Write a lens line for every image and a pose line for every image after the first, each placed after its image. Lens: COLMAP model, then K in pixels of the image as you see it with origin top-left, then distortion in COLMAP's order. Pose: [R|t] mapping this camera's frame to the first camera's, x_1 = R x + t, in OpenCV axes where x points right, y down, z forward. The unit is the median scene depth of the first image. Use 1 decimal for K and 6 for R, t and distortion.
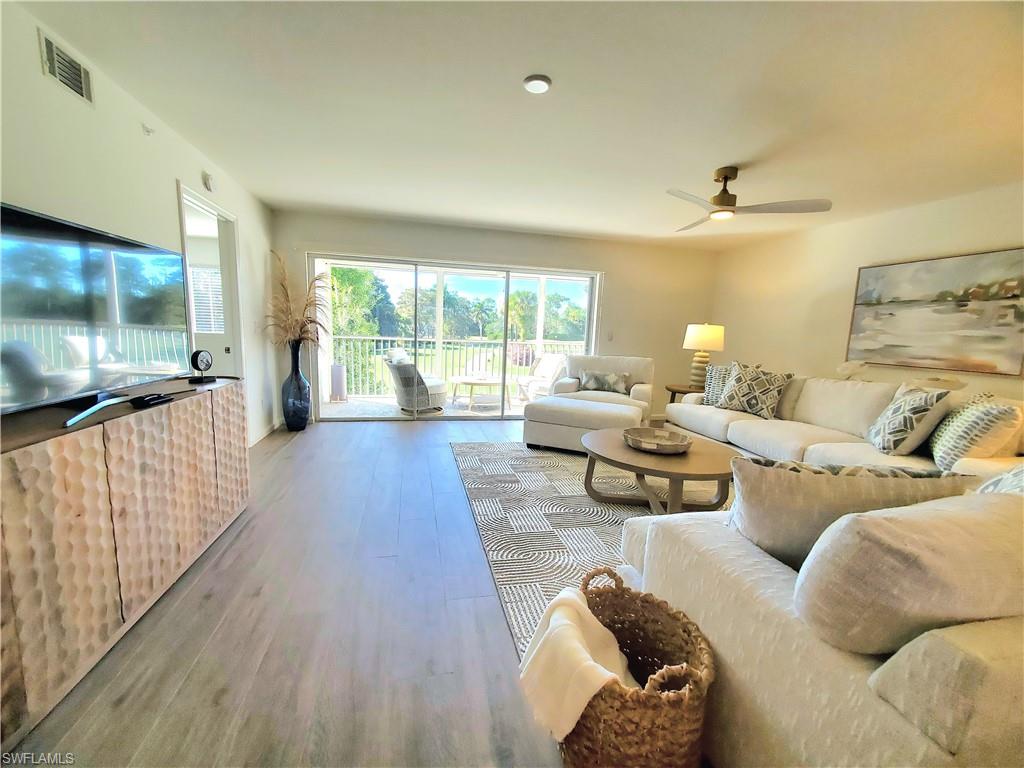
lens RADIAL K [[418.4, 0, 512.0], [0, 418.4, 384.0], [0, 0, 1]] dist [0.003662, 0.000096]
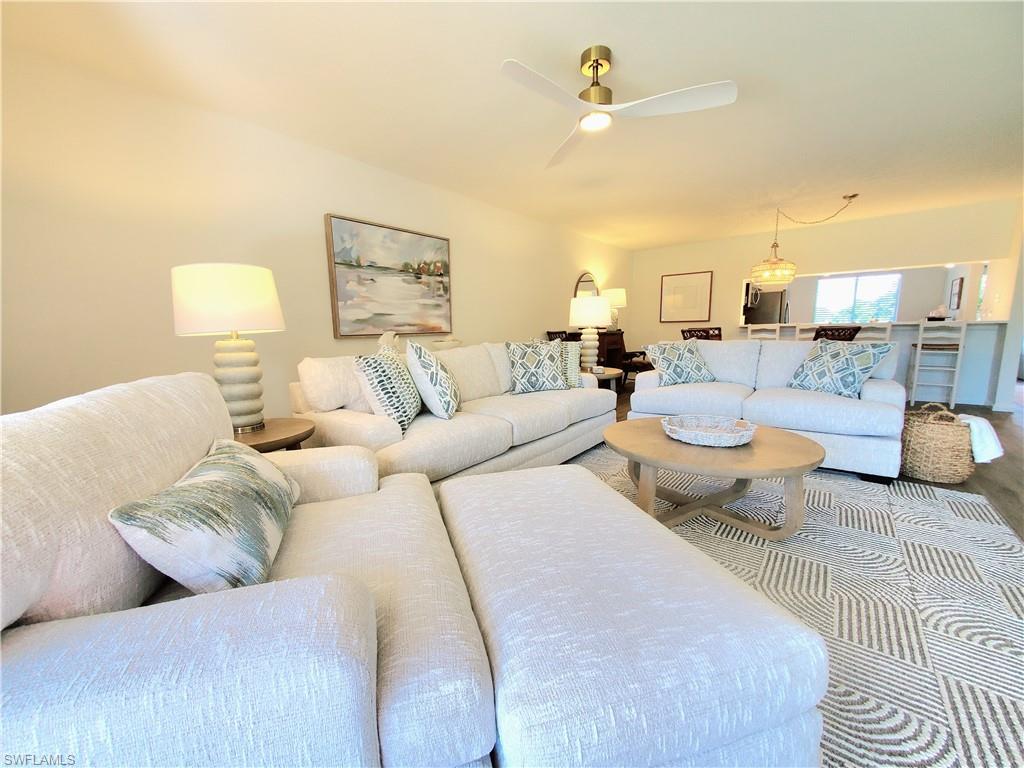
lens RADIAL K [[418.4, 0, 512.0], [0, 418.4, 384.0], [0, 0, 1]] dist [0.003662, 0.000096]
pose [[-0.625837, -0.123401, 0.770130, -0.029310], [0.105645, 0.964893, 0.240459, -0.145235], [-0.772766, 0.231849, -0.590829, 1.468913]]
